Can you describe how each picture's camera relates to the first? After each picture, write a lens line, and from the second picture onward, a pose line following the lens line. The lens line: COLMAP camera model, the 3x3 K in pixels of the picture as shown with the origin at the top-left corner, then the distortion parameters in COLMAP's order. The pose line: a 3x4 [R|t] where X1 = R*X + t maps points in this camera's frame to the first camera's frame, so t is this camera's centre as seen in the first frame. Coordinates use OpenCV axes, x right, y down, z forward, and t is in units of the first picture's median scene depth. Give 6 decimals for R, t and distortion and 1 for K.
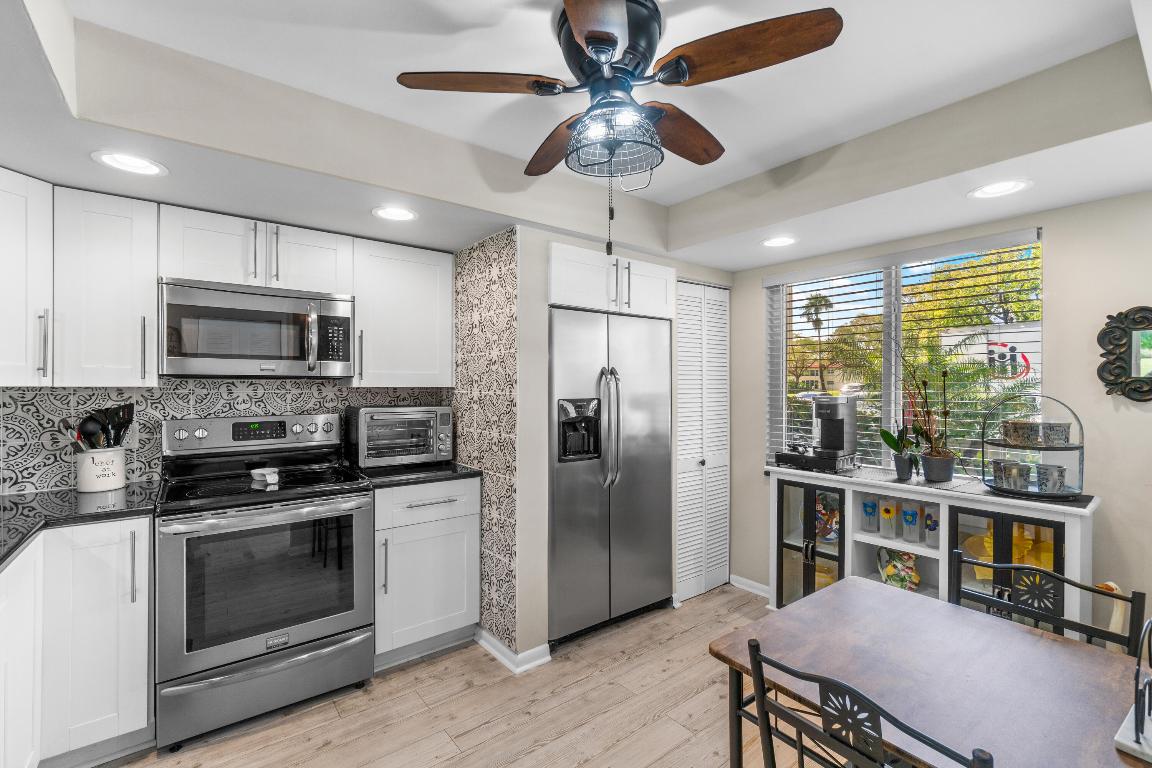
lens RADIAL K [[502.0, 0, 567.7], [0, 502.0, 386.9], [0, 0, 1]] dist [-0.003443, -0.000306]
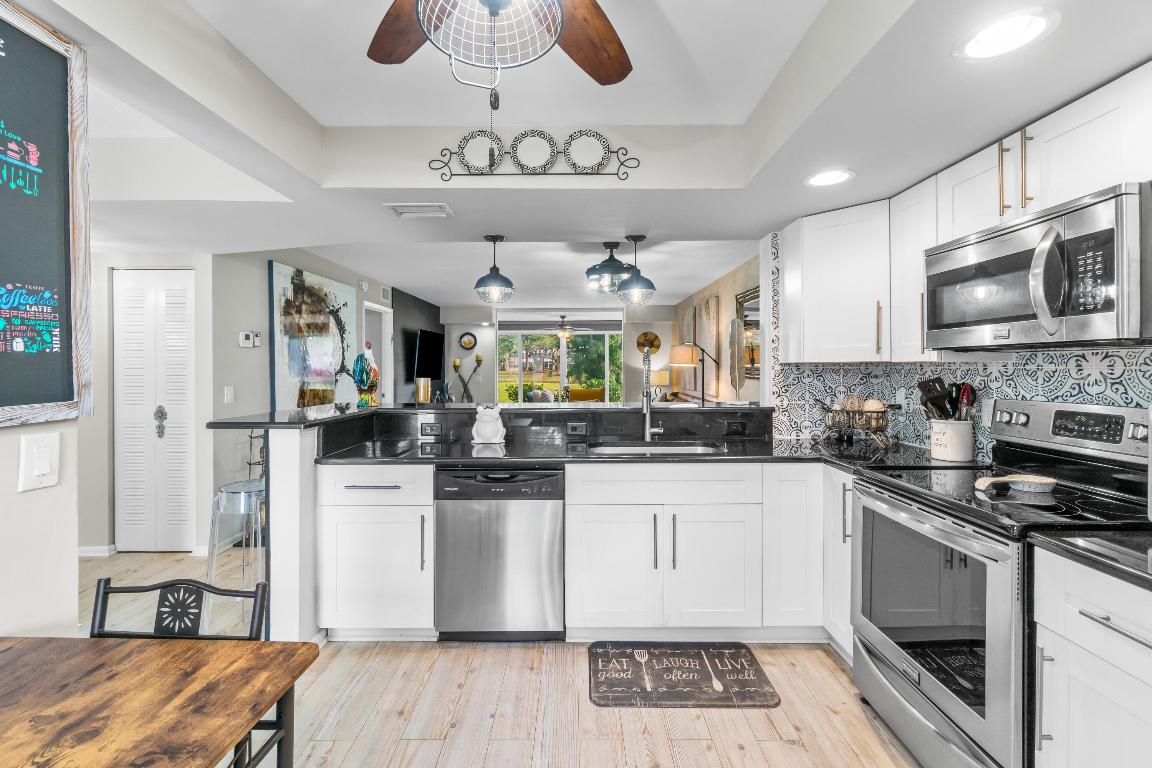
lens RADIAL K [[502.0, 0, 574.9], [0, 502.0, 365.6], [0, 0, 1]] dist [-0.003443, -0.000306]
pose [[-0.591803, -0.002653, -0.806078, 0.330649], [-0.001382, 0.999996, -0.002276, 0.009042], [0.806081, -0.000233, -0.591805, 0.863035]]
